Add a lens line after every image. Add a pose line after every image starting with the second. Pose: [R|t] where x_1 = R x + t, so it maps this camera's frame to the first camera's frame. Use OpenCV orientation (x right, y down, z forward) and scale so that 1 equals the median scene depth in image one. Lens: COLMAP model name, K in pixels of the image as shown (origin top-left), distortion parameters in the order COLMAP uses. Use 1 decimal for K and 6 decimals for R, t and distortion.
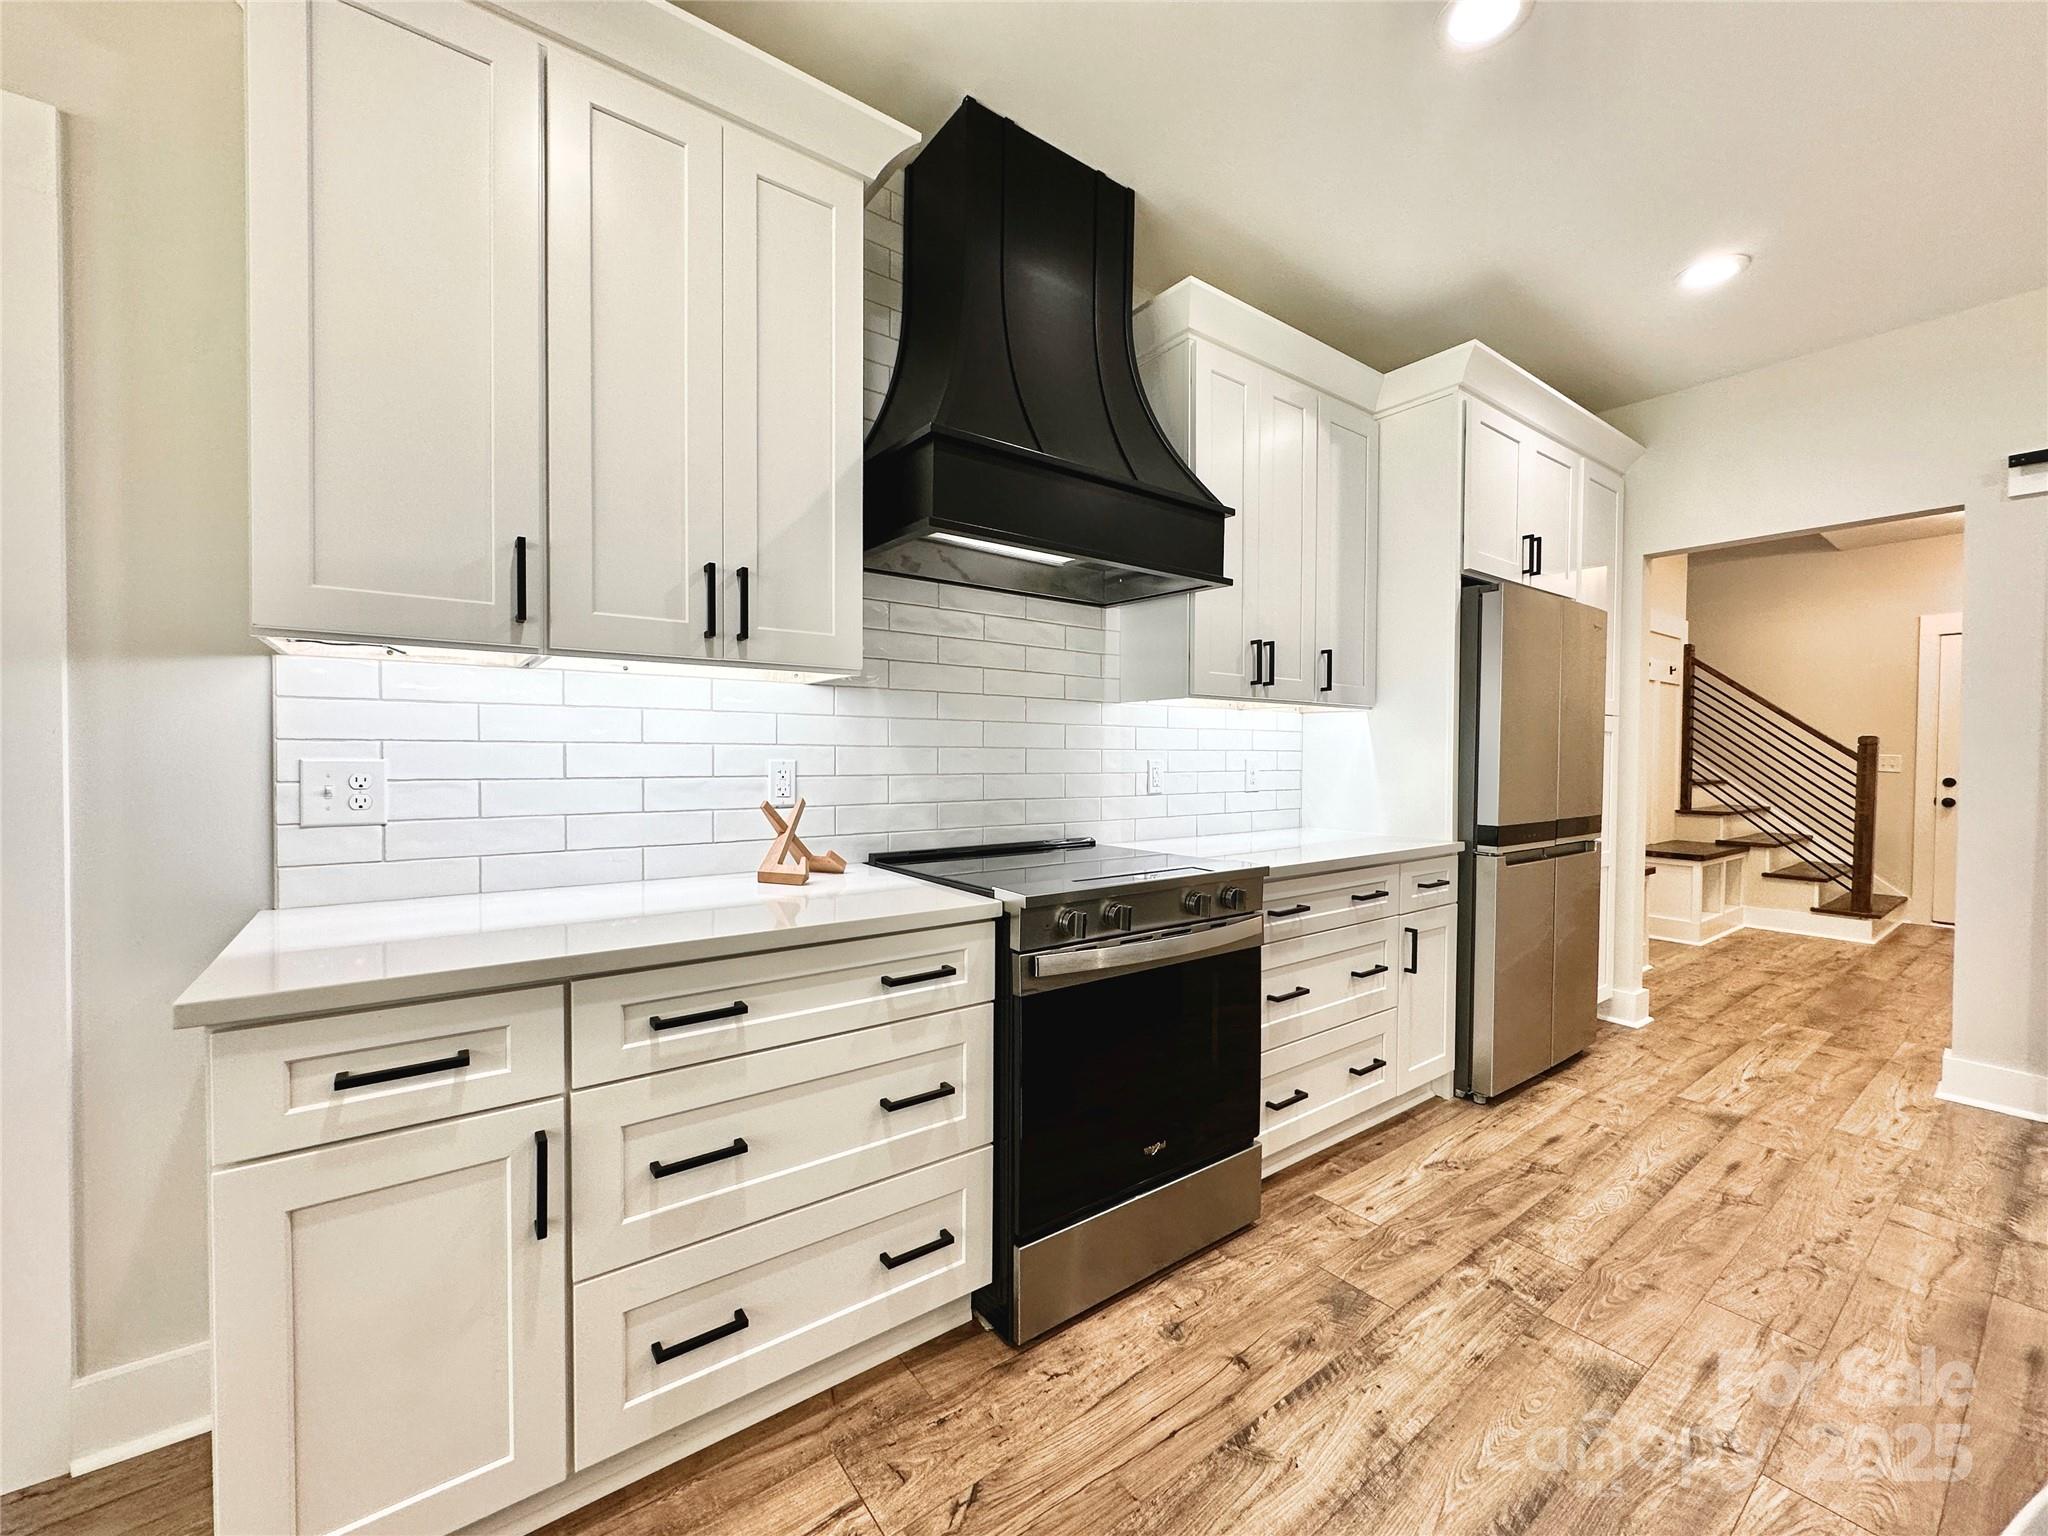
lens RADIAL K [[816.2, 0, 1024.0], [0, 816.2, 769.8], [0, 0, 1]] dist [-0.003220, 0.000242]
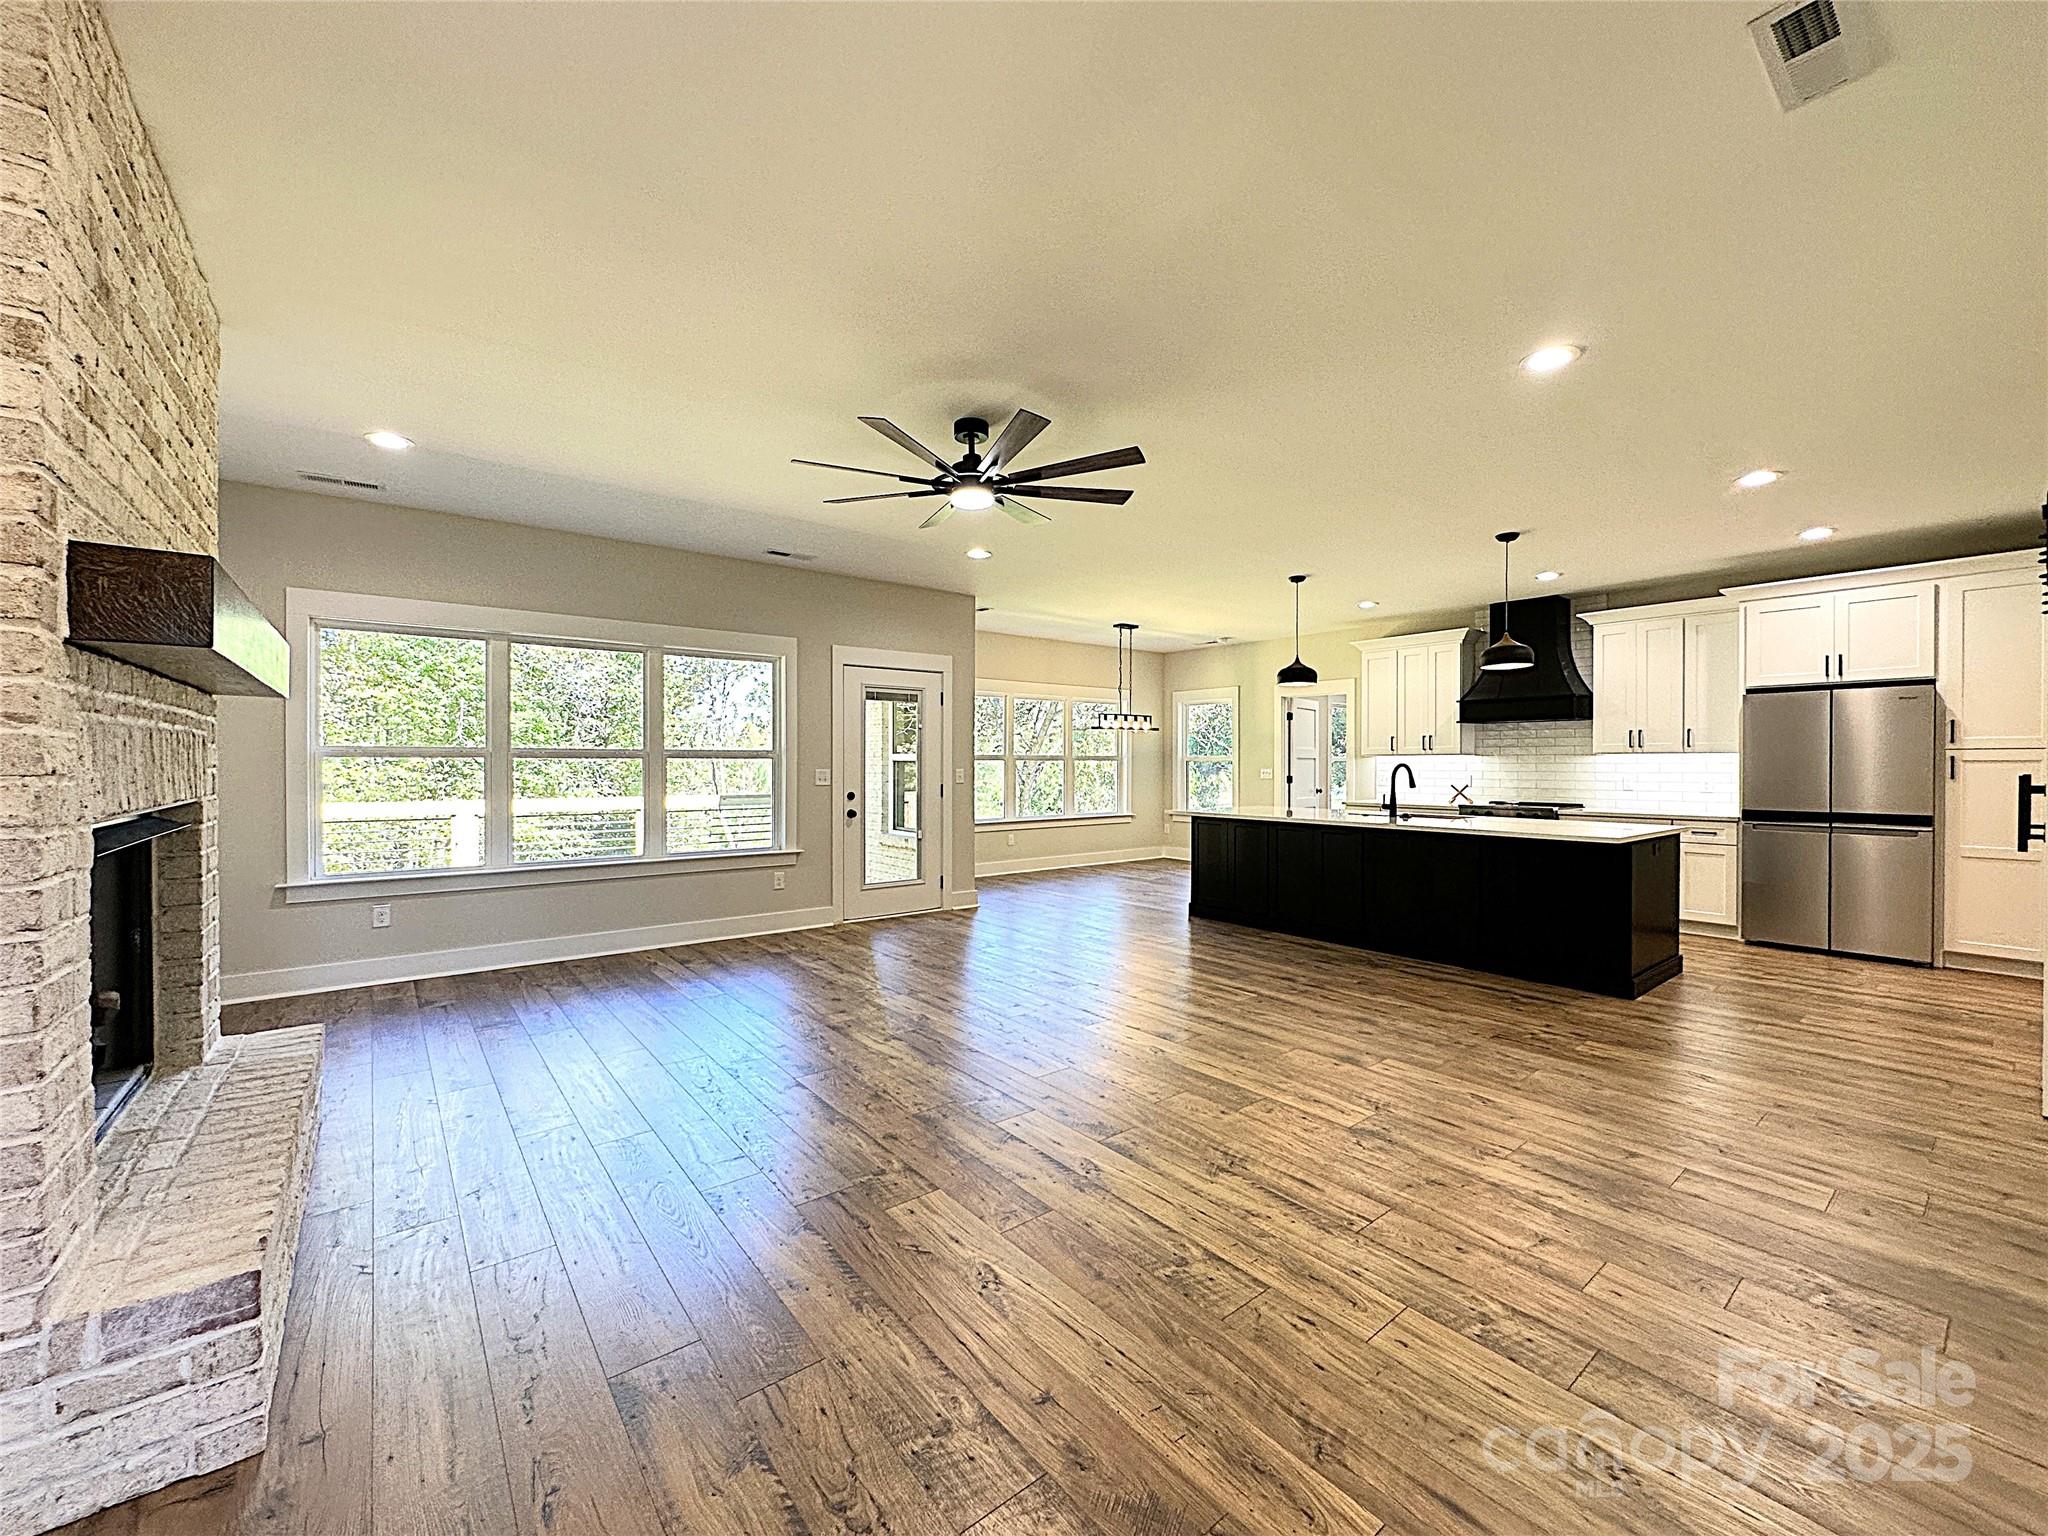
lens RADIAL K [[814.0, 0, 1024.1], [0, 814.0, 770.1], [0, 0, 1]] dist [-0.002093, 0.000204]
pose [[0.031546, 0.001531, -0.999501, 3.454261], [-0.022211, 0.999753, 0.000830, 0.008699], [0.999255, 0.022174, 0.031573, -1.226743]]
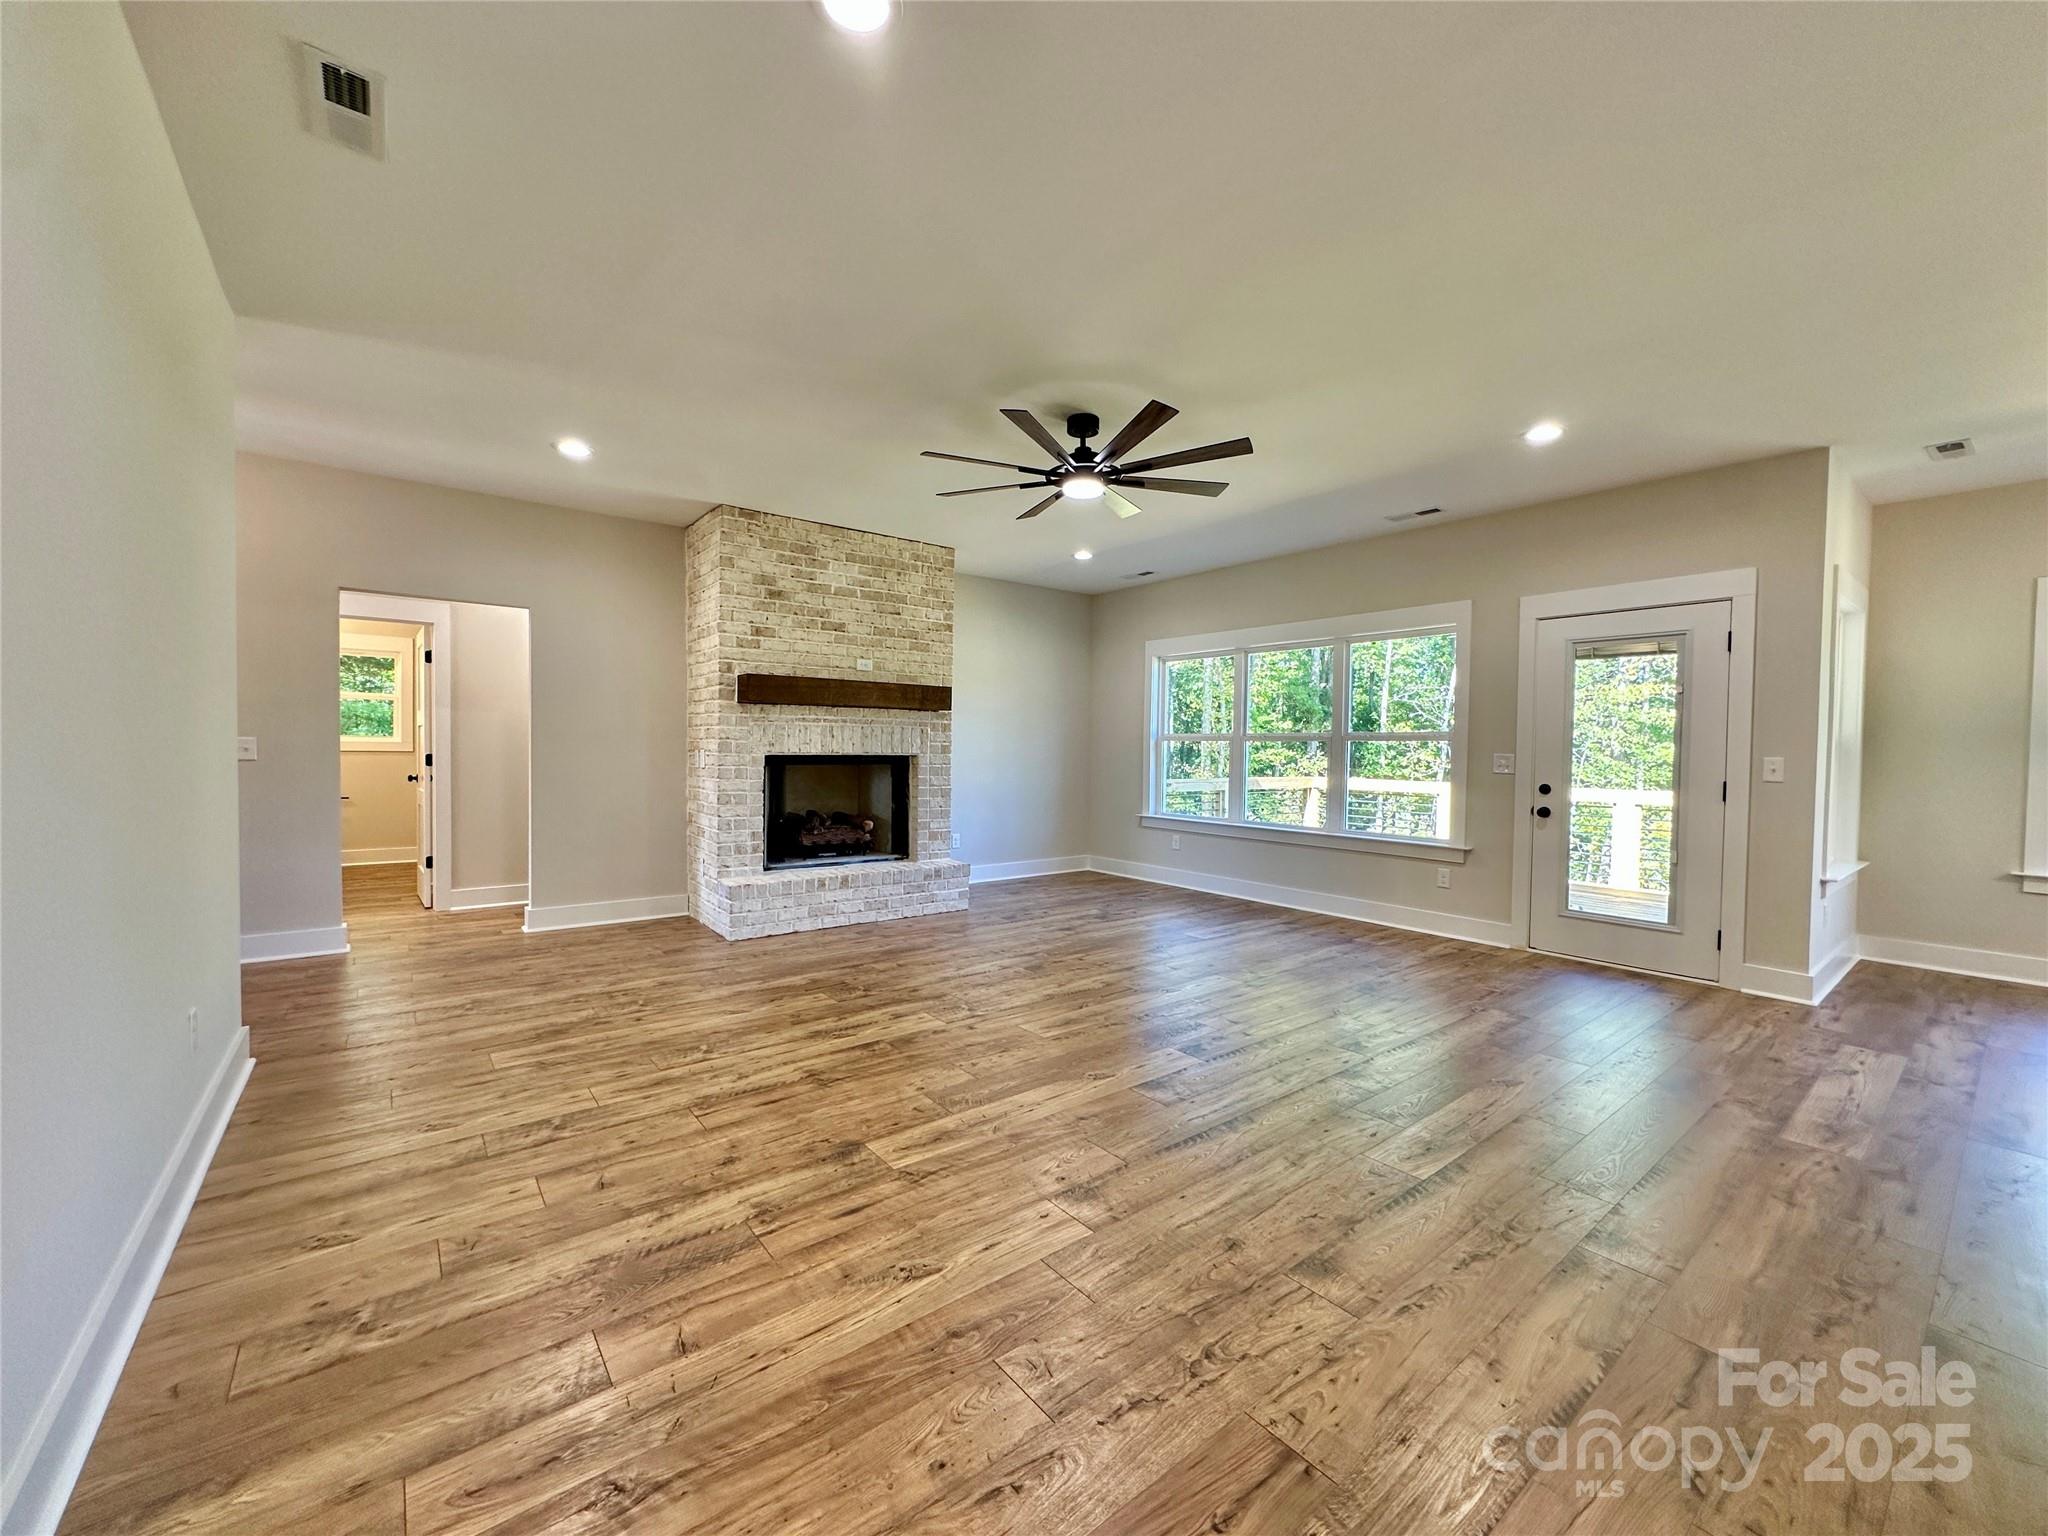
lens RADIAL K [[814.0, 0, 1024.1], [0, 814.0, 770.1], [0, 0, 1]] dist [-0.002093, 0.000204]
pose [[-0.999408, -0.020153, -0.027866, 1.910876], [-0.021482, 0.998605, 0.048240, -0.013589], [0.026855, 0.048810, -0.998447, 0.554743]]
